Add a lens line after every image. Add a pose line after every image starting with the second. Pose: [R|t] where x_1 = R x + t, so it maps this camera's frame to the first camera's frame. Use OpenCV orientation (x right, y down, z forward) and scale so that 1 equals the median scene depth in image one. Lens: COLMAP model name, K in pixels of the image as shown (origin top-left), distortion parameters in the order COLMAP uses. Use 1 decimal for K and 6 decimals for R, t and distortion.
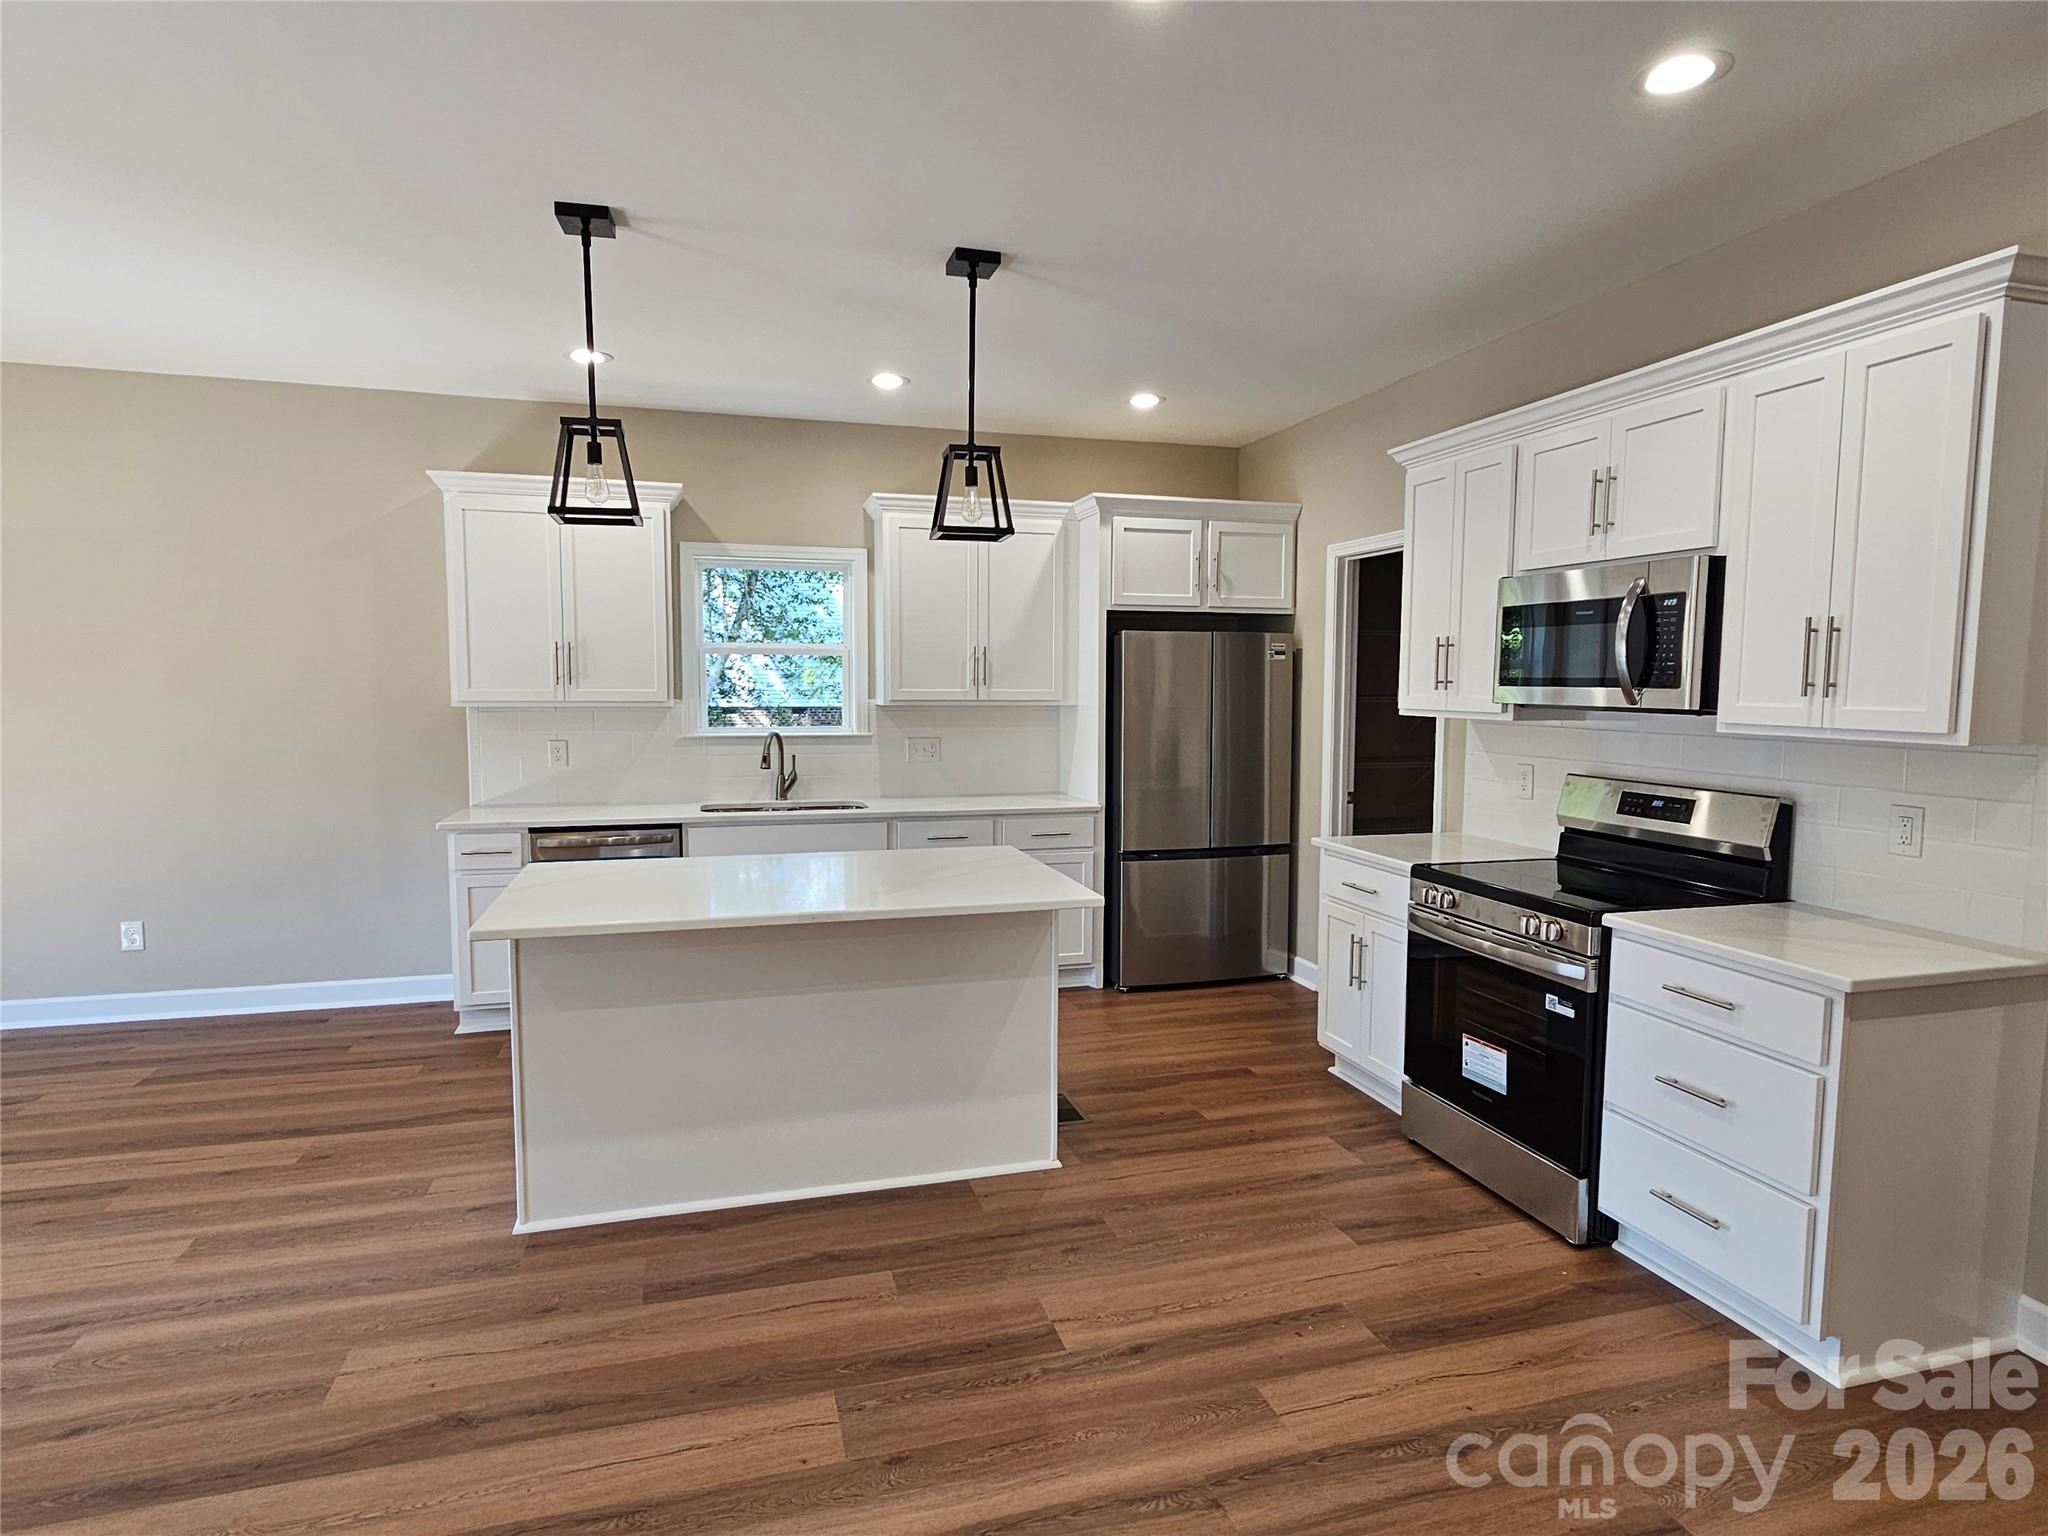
lens RADIAL K [[1115.2, 0, 1026.1], [0, 1115.2, 775.3], [0, 0, 1]] dist [-0.006481, 0.001893]
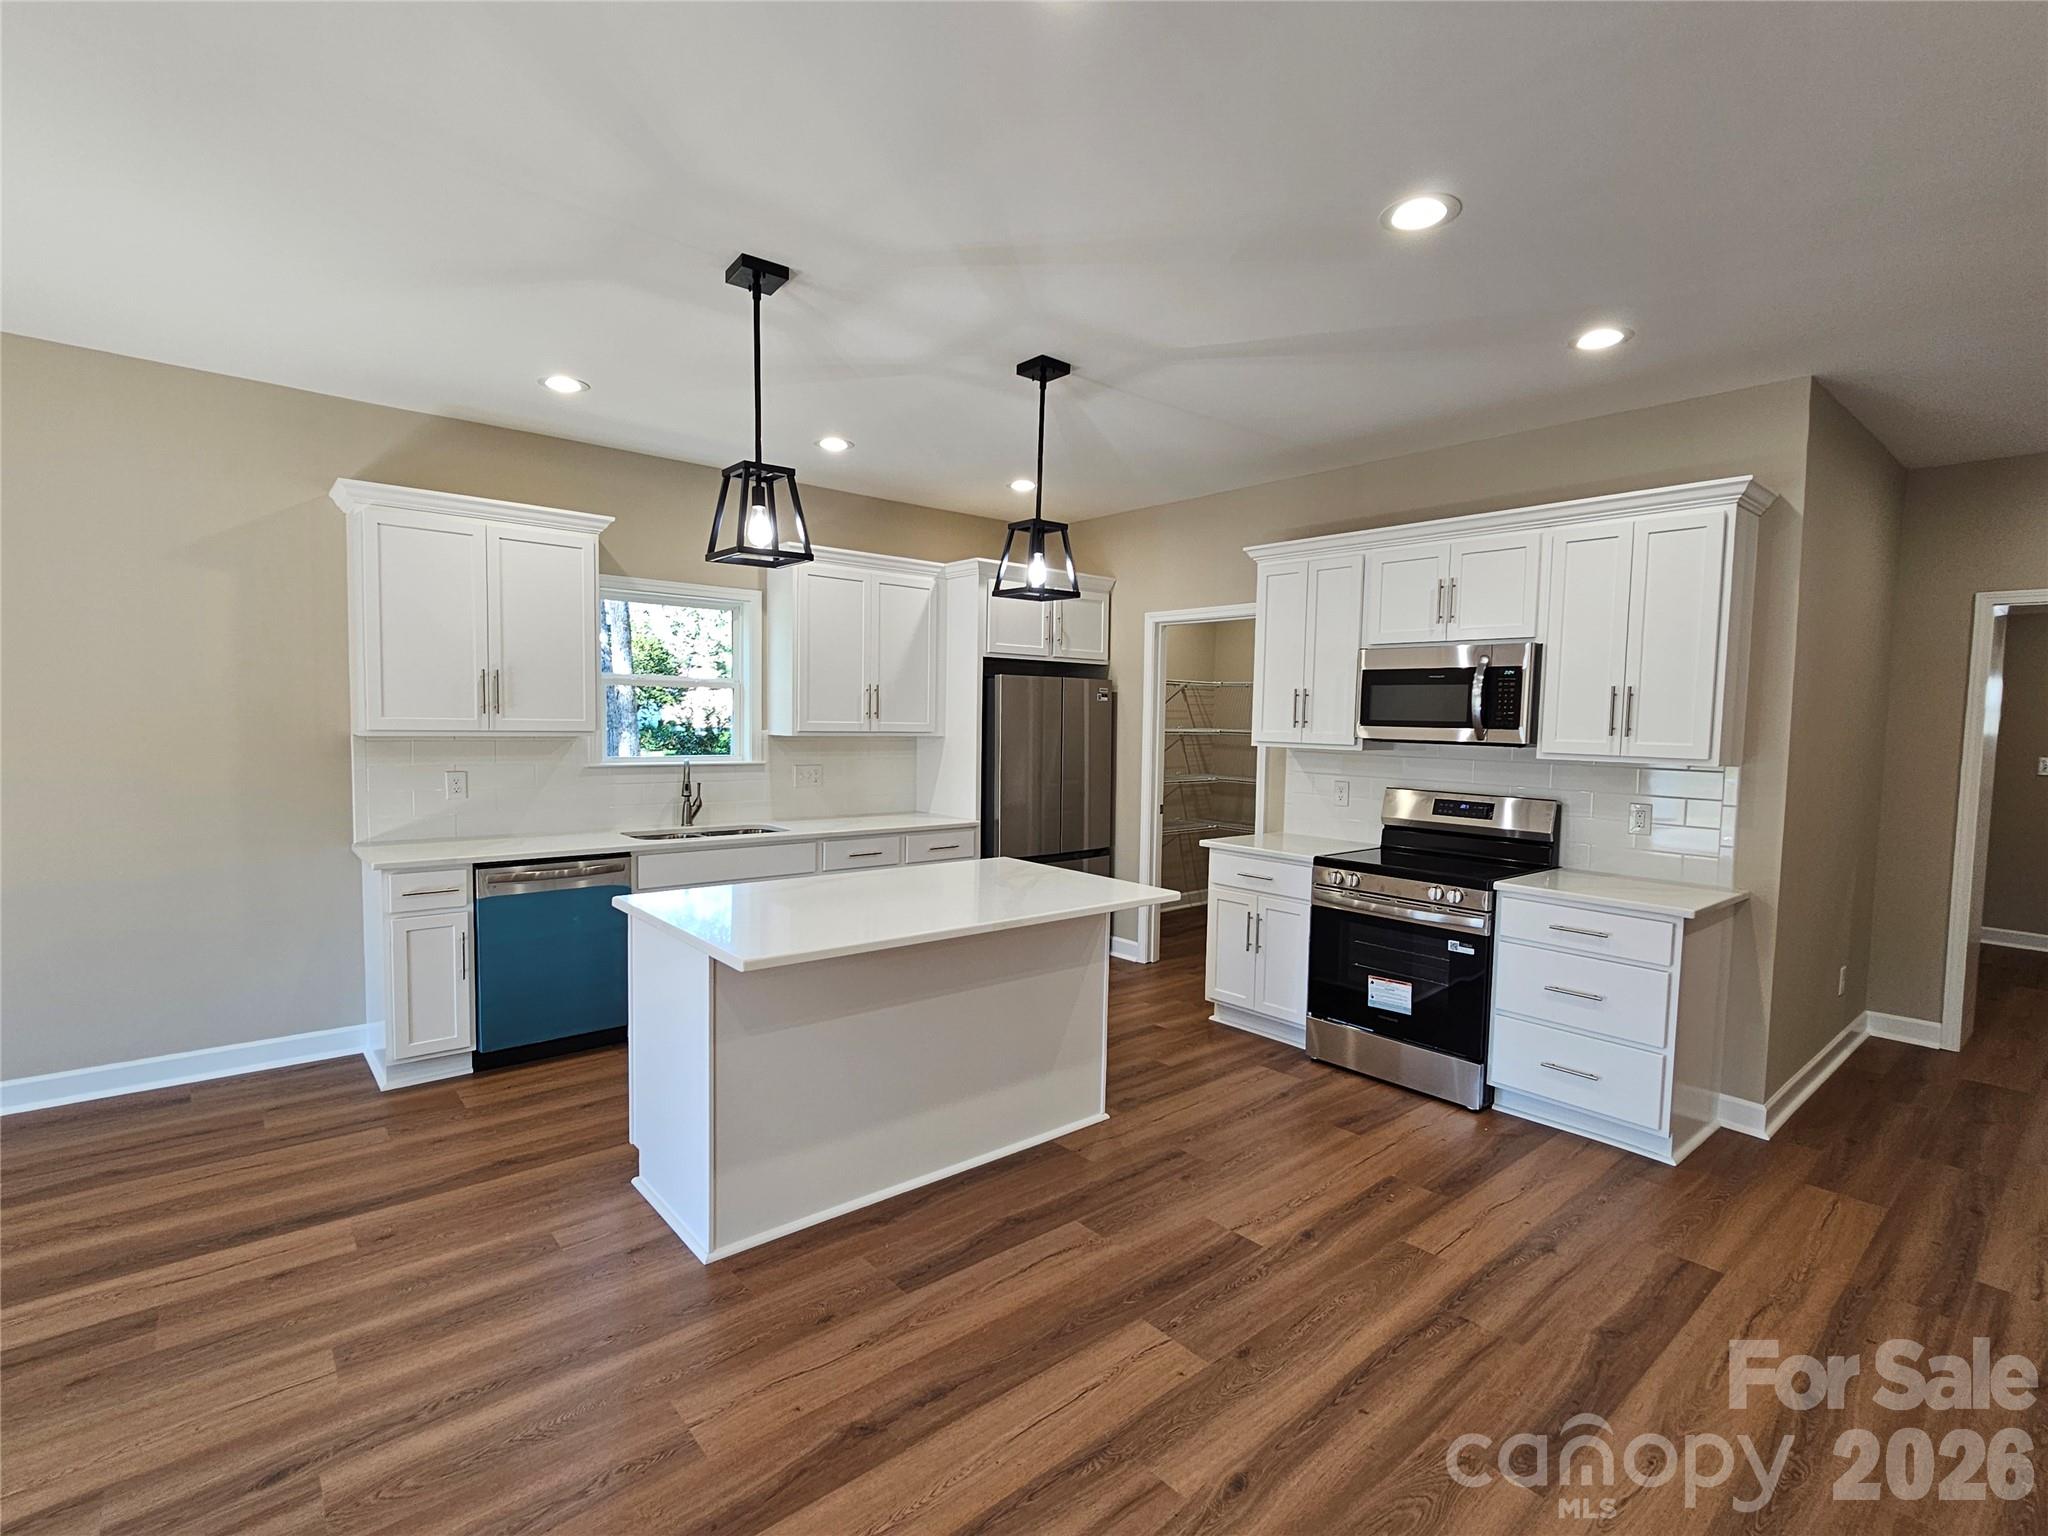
lens RADIAL K [[967.5, 0, 1023.6], [0, 967.5, 777.6], [0, 0, 1]] dist [-0.006479, 0.002974]
pose [[0.912174, -0.012915, 0.409599, -0.505105], [0.019850, 0.999723, -0.012684, -0.008841], [-0.409321, 0.019701, 0.912178, 0.072831]]
